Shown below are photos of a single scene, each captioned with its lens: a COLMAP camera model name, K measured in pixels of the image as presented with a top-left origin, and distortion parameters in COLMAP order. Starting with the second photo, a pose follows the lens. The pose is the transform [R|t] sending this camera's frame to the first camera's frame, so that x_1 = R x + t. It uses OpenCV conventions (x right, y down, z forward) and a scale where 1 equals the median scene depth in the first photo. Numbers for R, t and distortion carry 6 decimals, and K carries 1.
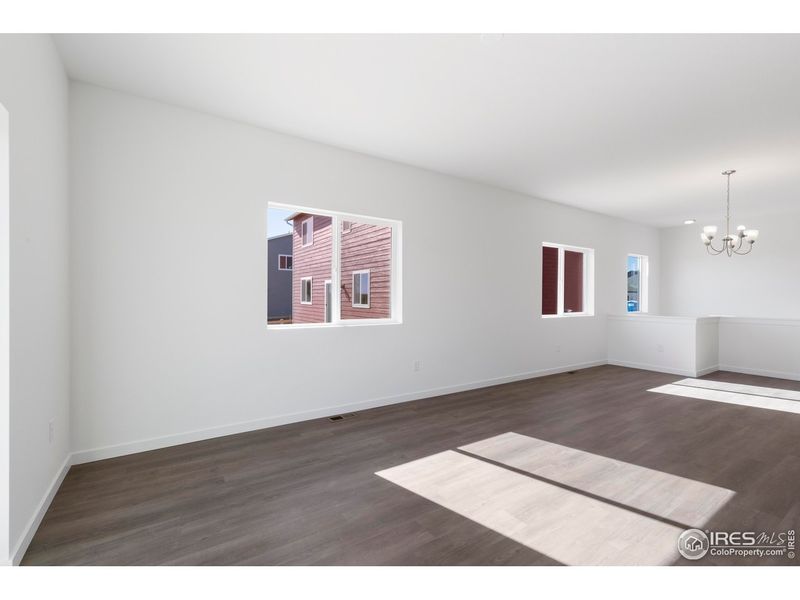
lens RADIAL K [[361.6, 0, 397.5], [0, 361.6, 299.6], [0, 0, 1]] dist [-0.000774, -0.001520]
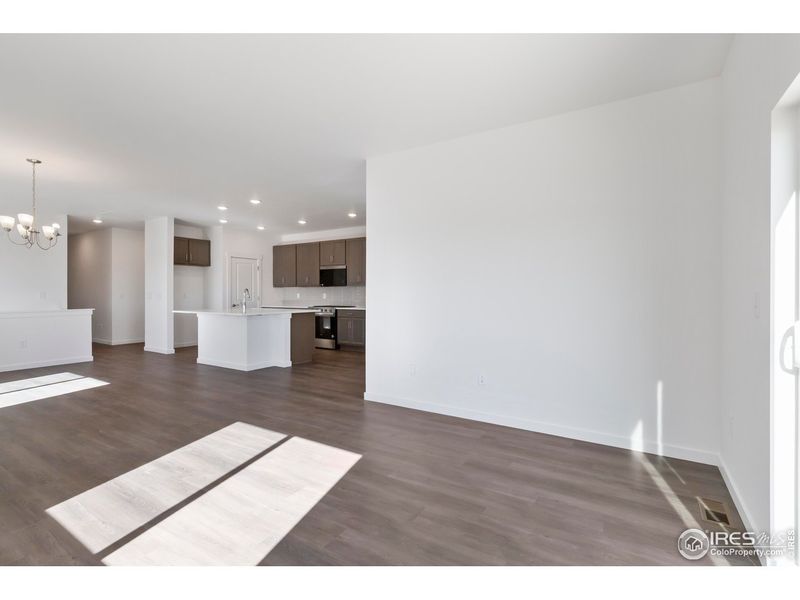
lens RADIAL K [[361.6, 0, 397.5], [0, 361.6, 299.6], [0, 0, 1]] dist [-0.000774, -0.001520]
pose [[-0.426004, -0.004772, 0.904709, -0.559506], [0.002123, 0.999978, 0.006275, 0.016702], [-0.904719, 0.004594, -0.425984, 0.852936]]
